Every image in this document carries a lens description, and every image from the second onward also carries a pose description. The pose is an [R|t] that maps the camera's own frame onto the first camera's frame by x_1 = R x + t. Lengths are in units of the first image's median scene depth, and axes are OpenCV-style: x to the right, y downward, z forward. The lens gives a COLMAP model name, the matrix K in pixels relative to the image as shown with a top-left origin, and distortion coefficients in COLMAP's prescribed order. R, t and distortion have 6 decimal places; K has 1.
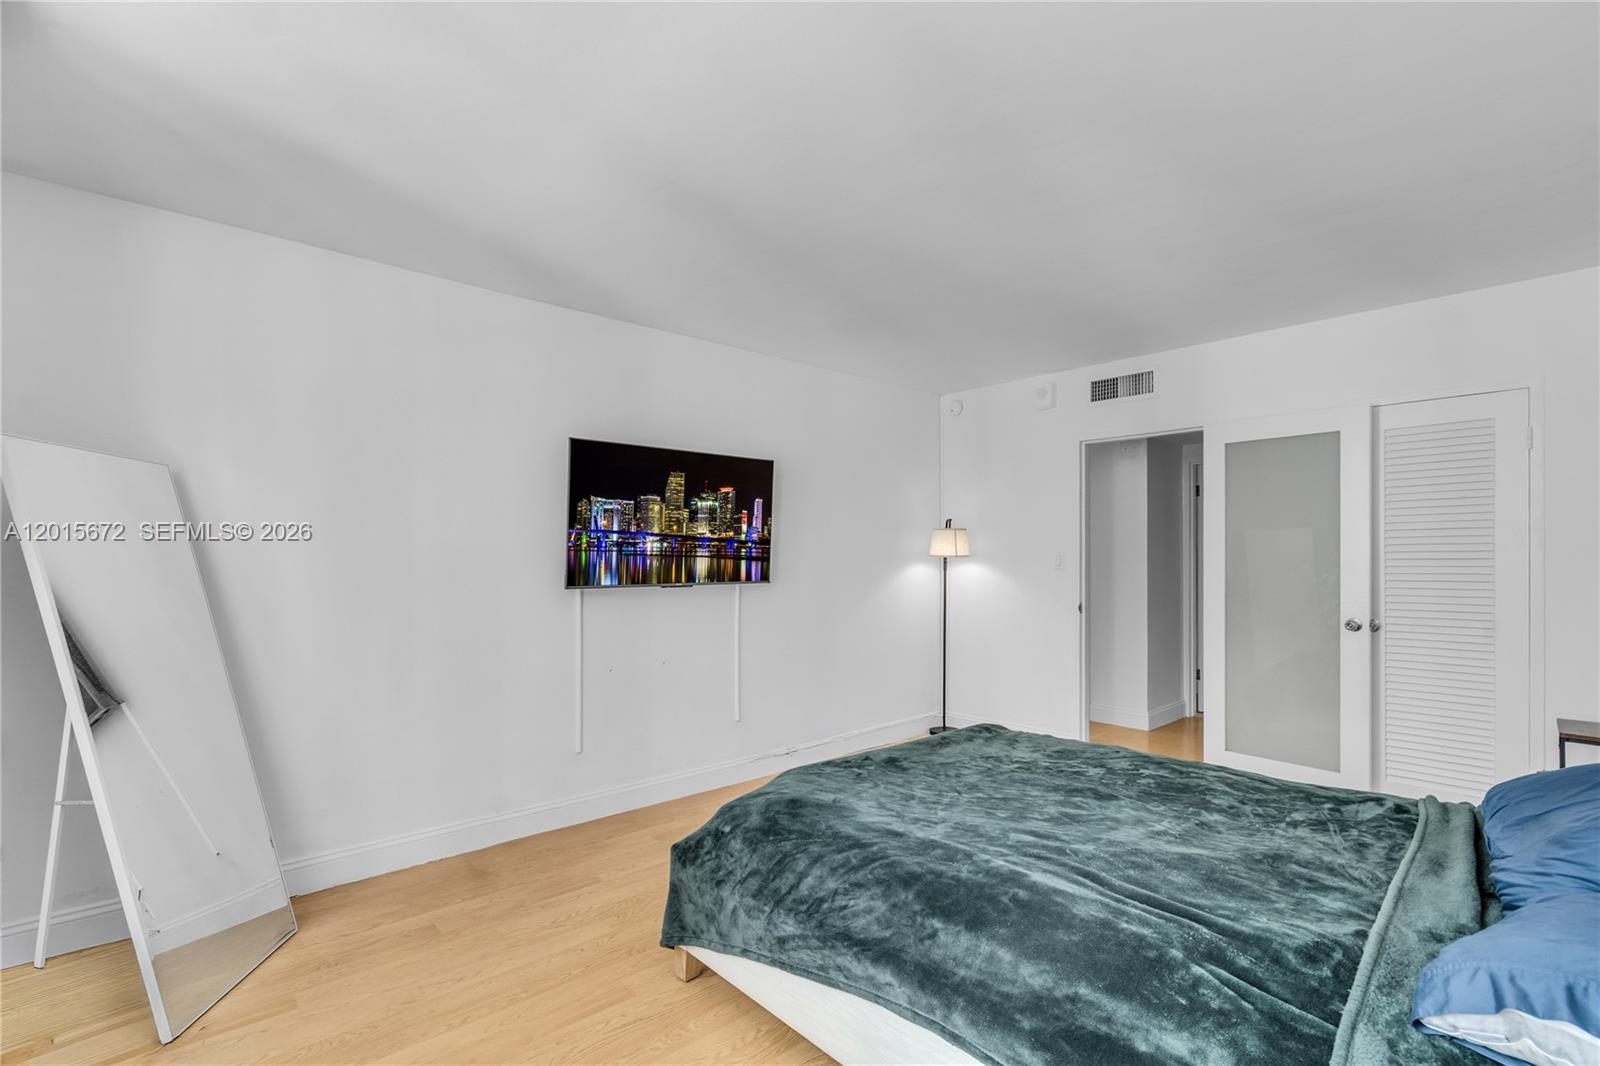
lens RADIAL K [[727.8, 0, 790.1], [0, 727.8, 532.9], [0, 0, 1]] dist [-0.001910, 0.001808]
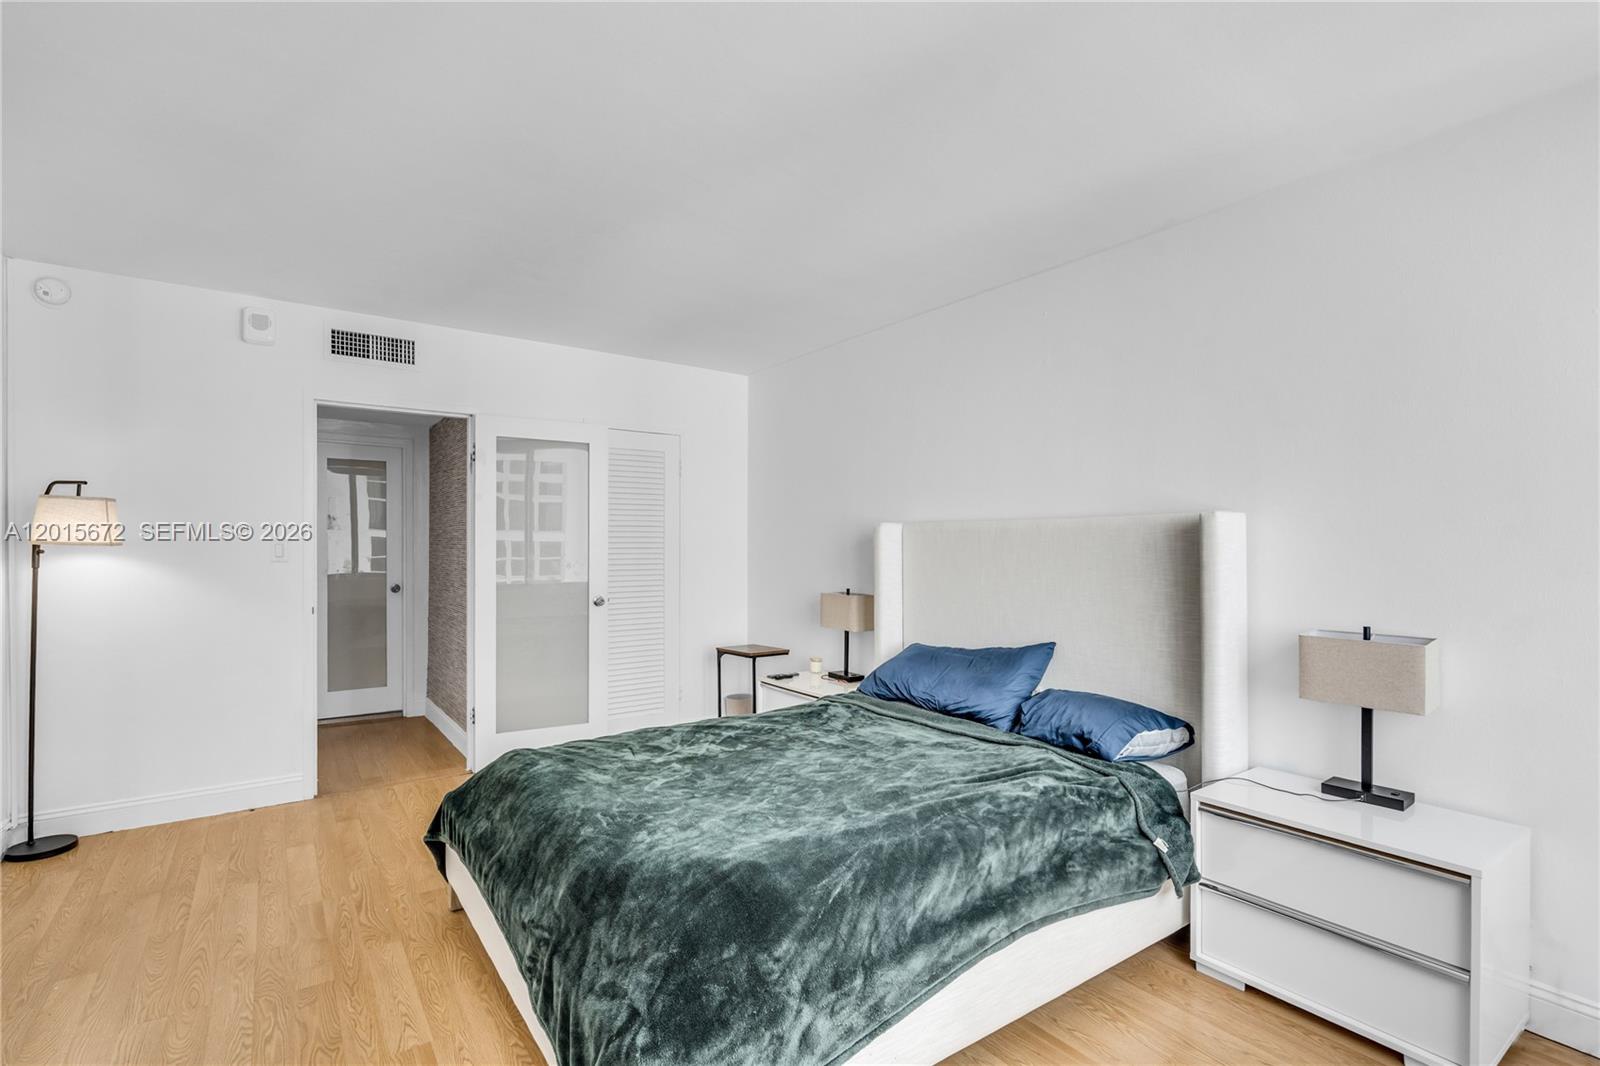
lens RADIAL K [[727.8, 0, 837.3], [0, 727.8, 520.6], [0, 0, 1]] dist [-0.001910, 0.001808]
pose [[0.104416, 0.037852, 0.993813, -0.416734], [-0.034238, 0.998820, -0.034446, 0.016390], [-0.993944, -0.030429, 0.105589, 0.465533]]
